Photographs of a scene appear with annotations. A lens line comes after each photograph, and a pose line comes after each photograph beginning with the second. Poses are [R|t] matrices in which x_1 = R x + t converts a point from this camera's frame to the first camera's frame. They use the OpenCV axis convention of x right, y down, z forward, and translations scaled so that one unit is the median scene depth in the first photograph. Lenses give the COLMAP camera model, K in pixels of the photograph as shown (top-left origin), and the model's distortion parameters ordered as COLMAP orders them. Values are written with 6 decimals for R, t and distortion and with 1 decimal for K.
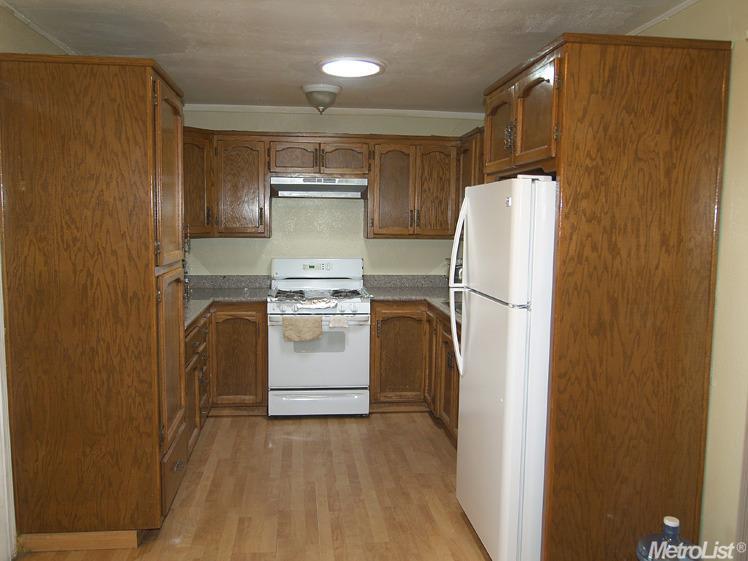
lens RADIAL K [[626.2, 0, 372.7], [0, 626.2, 282.0], [0, 0, 1]] dist [-0.000245, 0.000540]
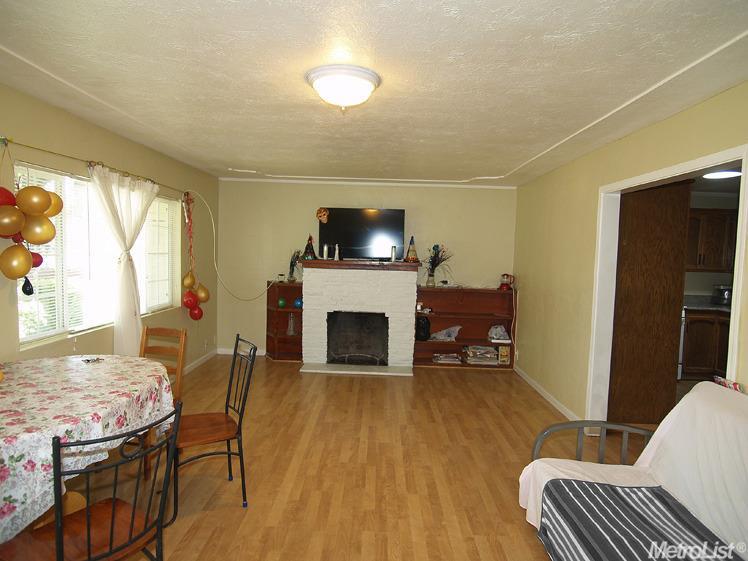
lens RADIAL K [[478.1, 0, 373.3], [0, 478.1, 283.4], [0, 0, 1]] dist [-0.011268, -0.000136]
pose [[0.991100, 0.023157, -0.131087, -0.632796], [-0.028177, 0.998934, -0.036567, 0.029616], [0.130100, 0.039935, 0.990696, -0.331151]]
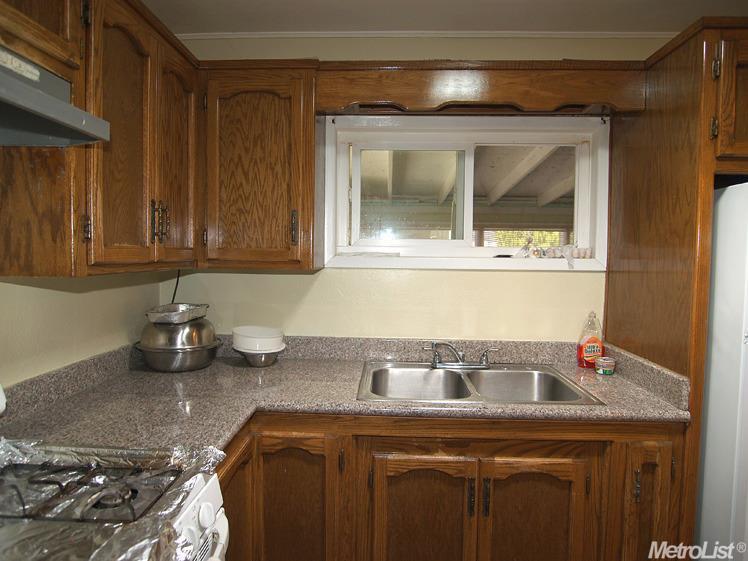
lens RADIAL K [[478.1, 0, 375.0], [0, 478.1, 277.0], [0, 0, 1]] dist [-0.011268, -0.000136]
pose [[0.139048, -0.062218, 0.988329, -0.228547], [0.083525, 0.995205, 0.050899, -0.073113], [-0.986757, 0.075473, 0.143578, 0.854923]]
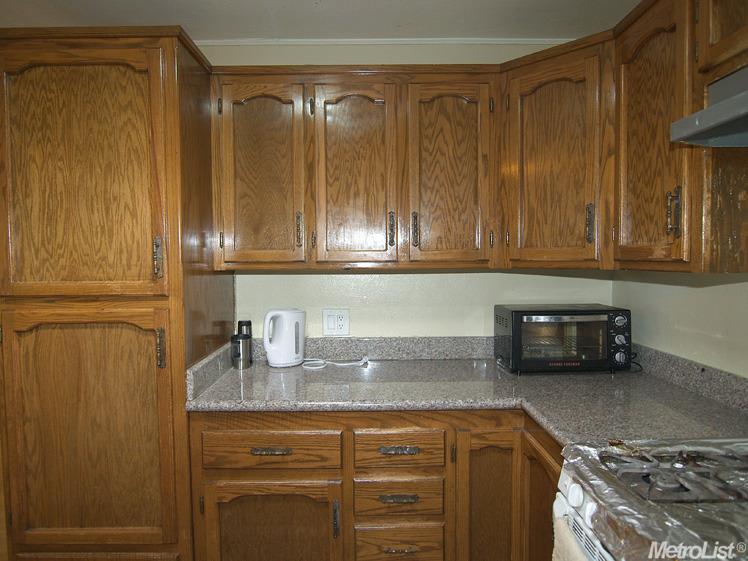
lens RADIAL K [[478.1, 0, 371.9], [0, 478.1, 277.3], [0, 0, 1]] dist [-0.011268, -0.000136]
pose [[-0.099252, 0.029143, -0.994635, 0.098297], [-0.095045, 0.994723, 0.038630, -0.063896], [0.990513, 0.098369, -0.095958, 0.870209]]
